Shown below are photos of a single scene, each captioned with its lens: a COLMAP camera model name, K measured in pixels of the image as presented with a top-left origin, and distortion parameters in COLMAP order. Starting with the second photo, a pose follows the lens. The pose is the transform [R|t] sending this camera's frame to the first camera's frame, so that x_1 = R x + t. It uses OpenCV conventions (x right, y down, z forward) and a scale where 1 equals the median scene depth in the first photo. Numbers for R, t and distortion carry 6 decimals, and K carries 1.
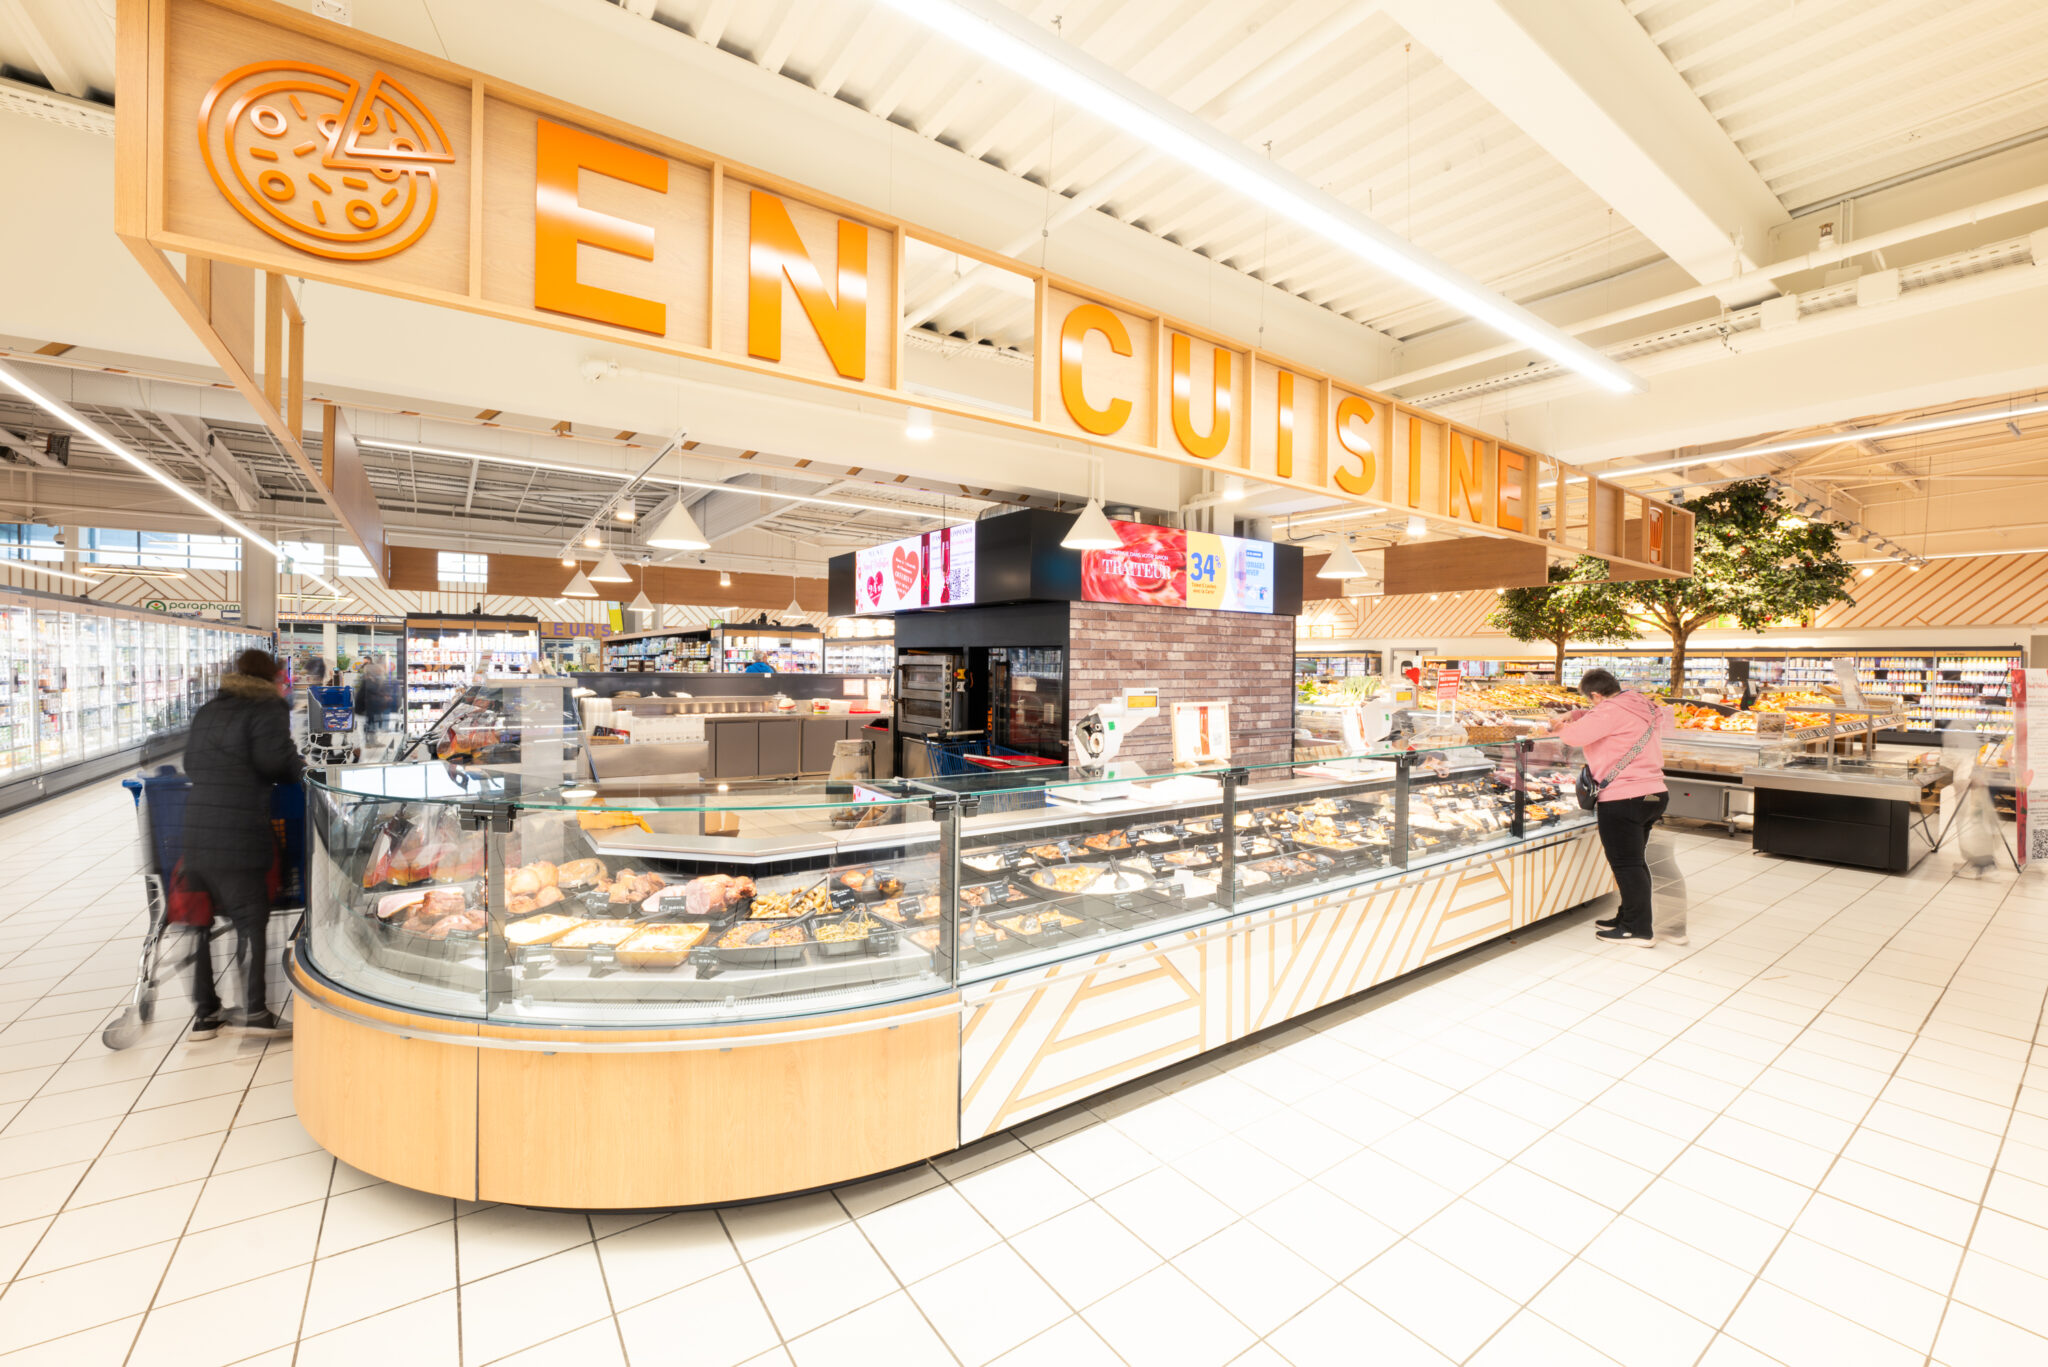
lens RADIAL K [[845.6, 0, 1016.3], [0, 845.6, 688.8], [0, 0, 1]] dist [-0.006131, -0.000143]
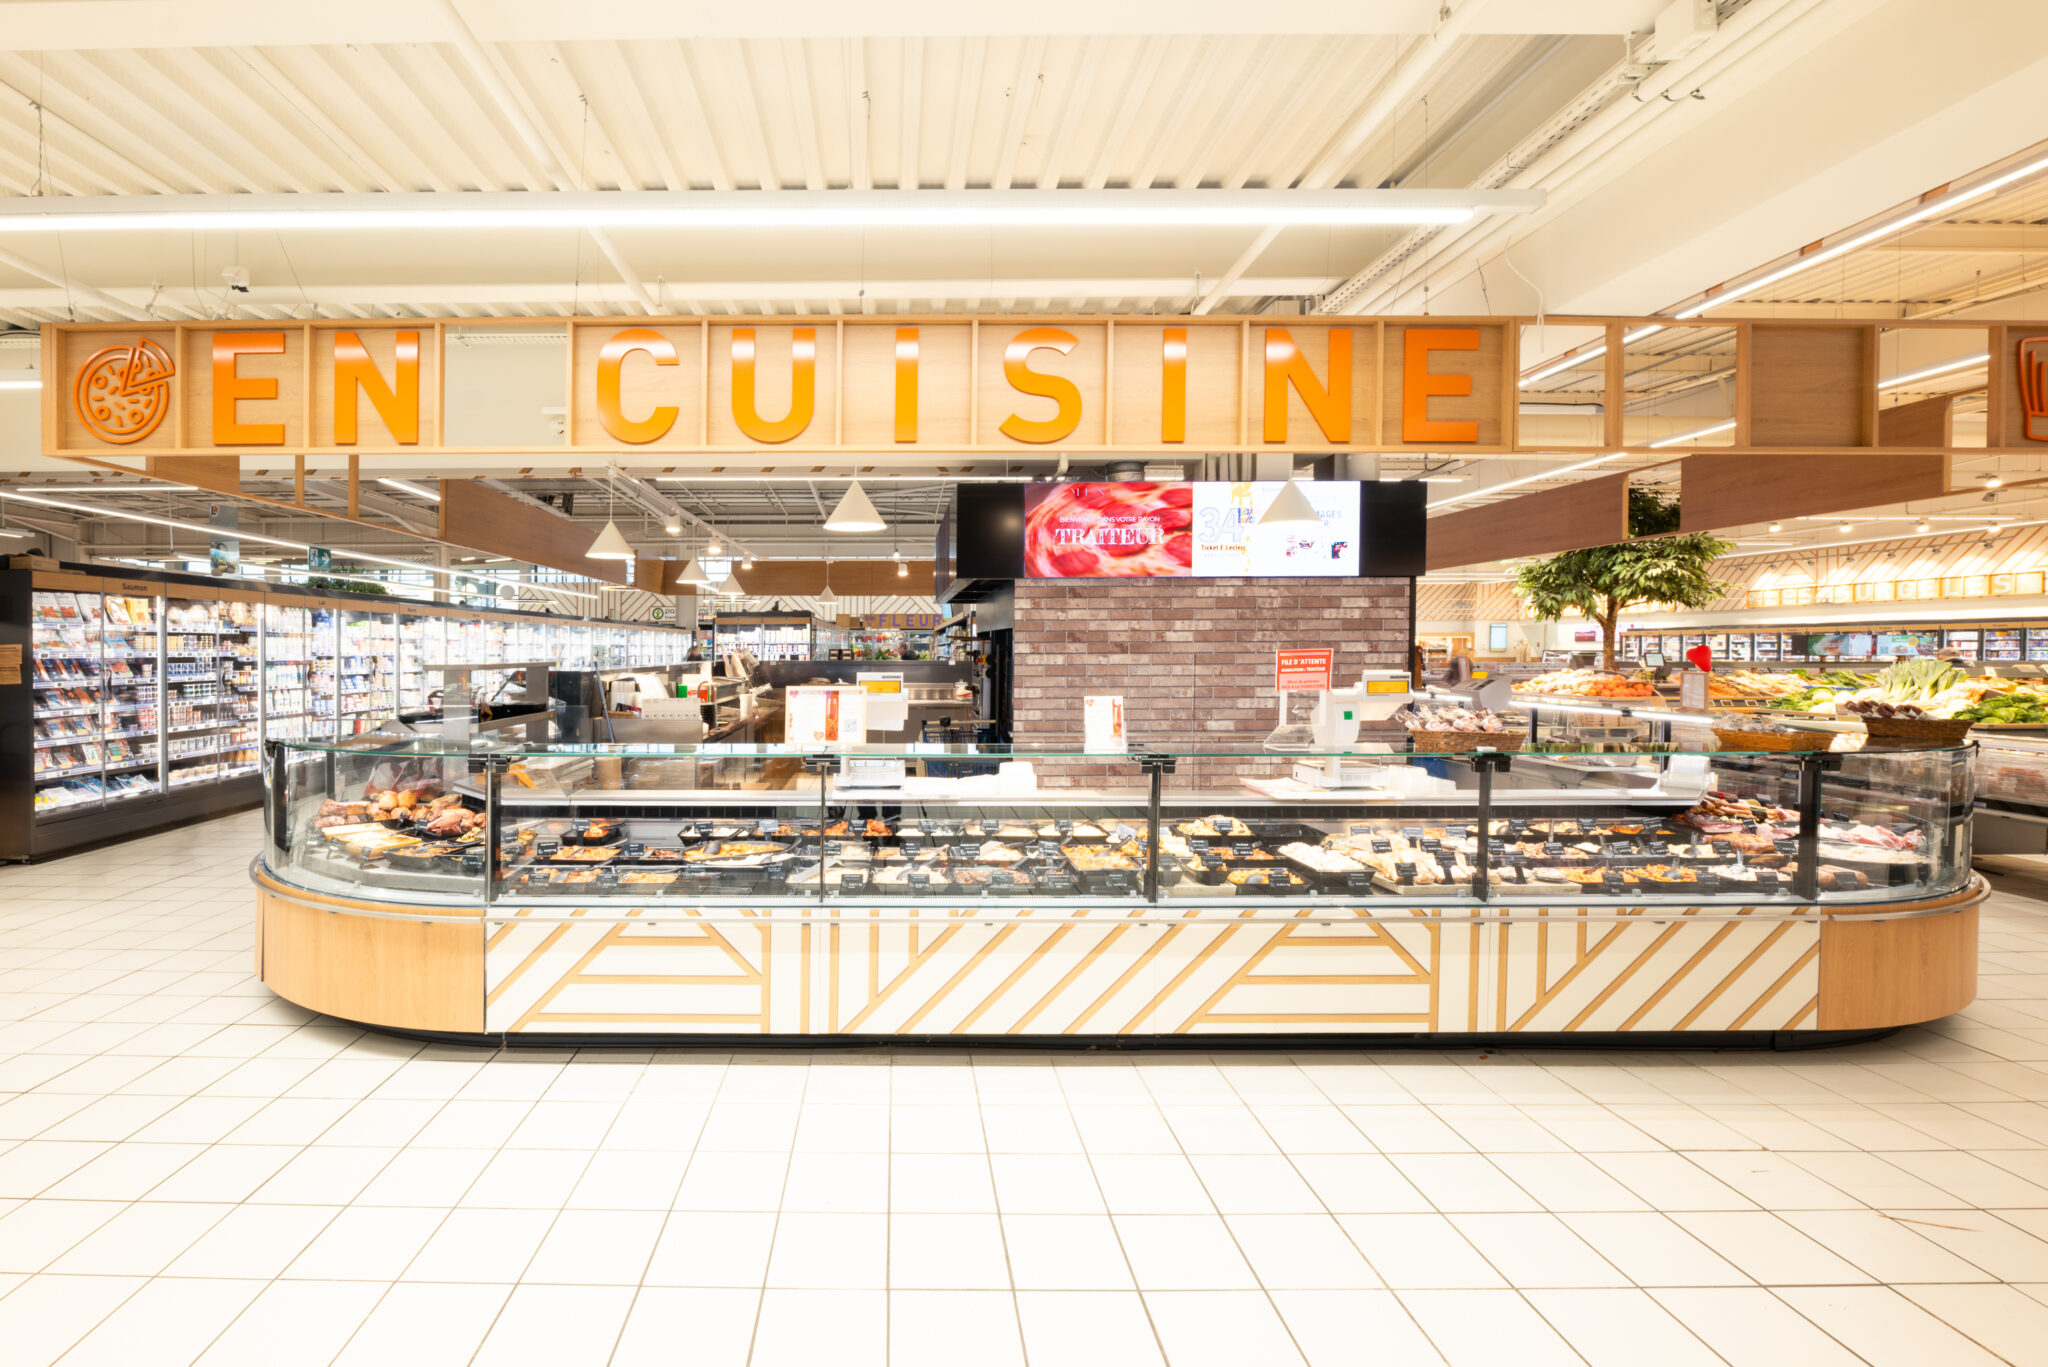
lens RADIAL K [[1021.5, 0, 1025.4], [0, 1021.5, 668.8], [0, 0, 1]] dist [-0.015112, -0.000345]
pose [[0.805212, -0.000830, -0.592986, 0.667117], [-0.006847, 0.999919, -0.010697, 0.004611], [0.592947, 0.012674, 0.805142, 0.114095]]
